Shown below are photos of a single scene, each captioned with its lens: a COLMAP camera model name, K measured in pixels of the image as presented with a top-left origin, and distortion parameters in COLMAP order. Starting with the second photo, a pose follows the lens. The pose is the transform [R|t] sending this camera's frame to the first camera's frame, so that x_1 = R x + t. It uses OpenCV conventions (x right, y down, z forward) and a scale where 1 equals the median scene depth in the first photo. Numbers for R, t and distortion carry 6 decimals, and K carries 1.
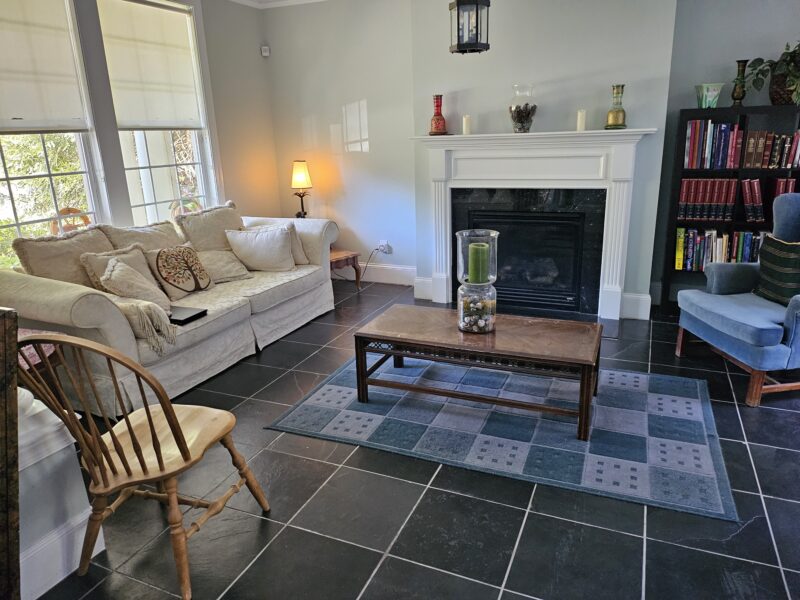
lens RADIAL K [[561.0, 0, 400.0], [0, 561.0, 300.0], [0, 0, 1]] dist [0.053434, -0.060171]
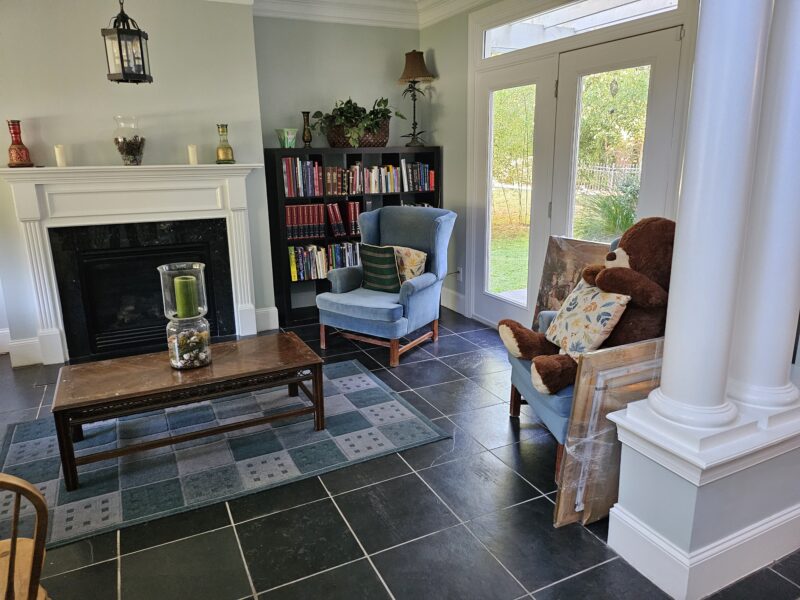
lens RADIAL K [[561.0, 0, 400.0], [0, 561.0, 300.0], [0, 0, 1]] dist [0.053434, -0.060171]
pose [[0.644417, -0.170180, 0.745497, -0.281585], [0.212134, 0.976441, 0.039528, -0.015963], [-0.734660, 0.132673, 0.665336, 0.060738]]
